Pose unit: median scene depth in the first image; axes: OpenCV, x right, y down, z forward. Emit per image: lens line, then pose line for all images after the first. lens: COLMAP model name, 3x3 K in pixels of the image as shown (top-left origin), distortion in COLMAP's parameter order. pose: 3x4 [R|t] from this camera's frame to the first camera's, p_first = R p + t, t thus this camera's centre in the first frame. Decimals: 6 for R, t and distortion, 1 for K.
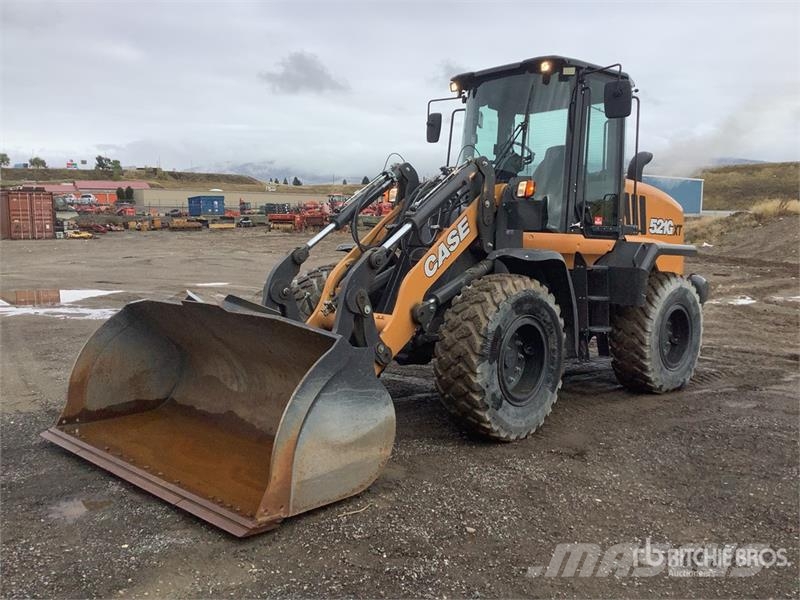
lens RADIAL K [[715.7, 0, 406.9], [0, 715.7, 297.2], [0, 0, 1]] dist [0.100112, -0.155423]
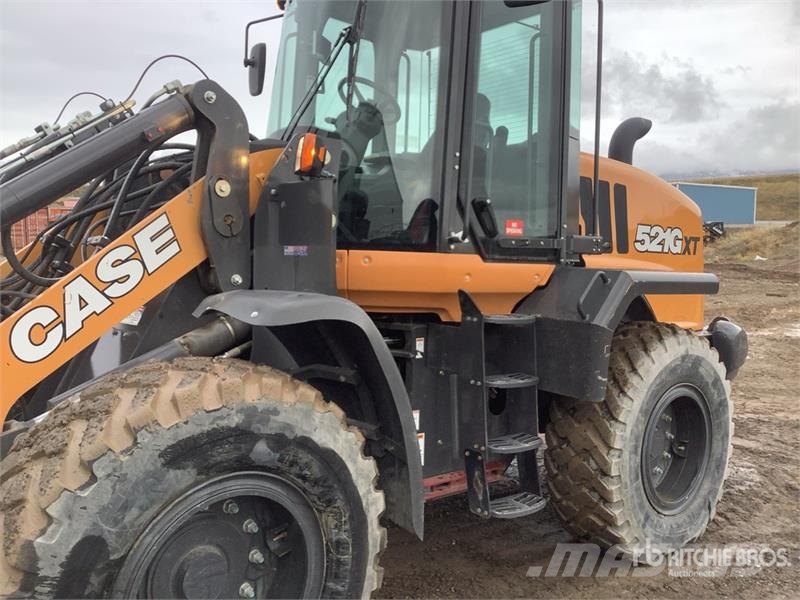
lens RADIAL K [[715.7, 0, 404.5], [0, 715.7, 288.2], [0, 0, 1]] dist [0.100112, -0.155423]
pose [[0.997822, 0.001867, -0.065945, 0.232386], [-0.003795, 0.999569, -0.029124, -0.050549], [0.065862, 0.029311, 0.997398, 0.512386]]
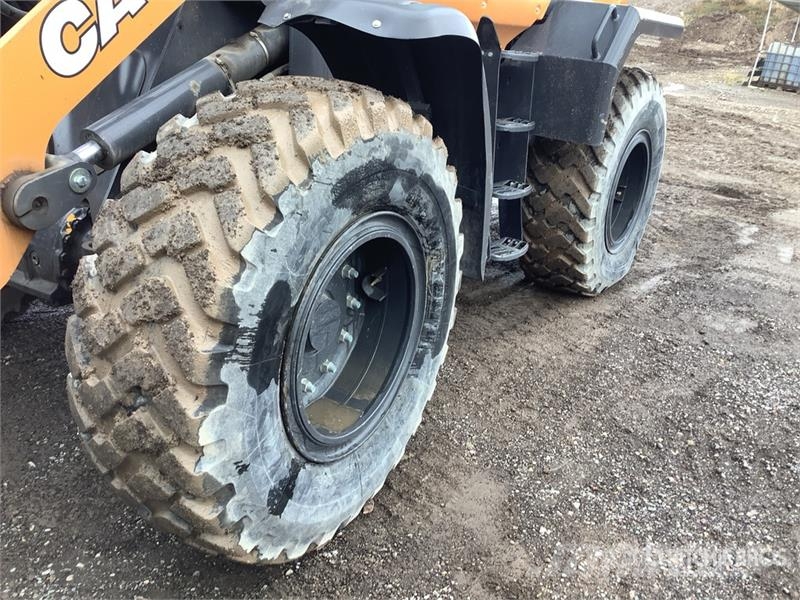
lens RADIAL K [[715.7, 0, 397.1], [0, 715.7, 301.3], [0, 0, 1]] dist [0.100112, -0.155423]
pose [[0.976695, -0.028004, 0.212797, 0.086809], [-0.039058, 0.951707, 0.304514, -0.031499], [-0.211048, -0.305729, 0.928433, 0.553383]]
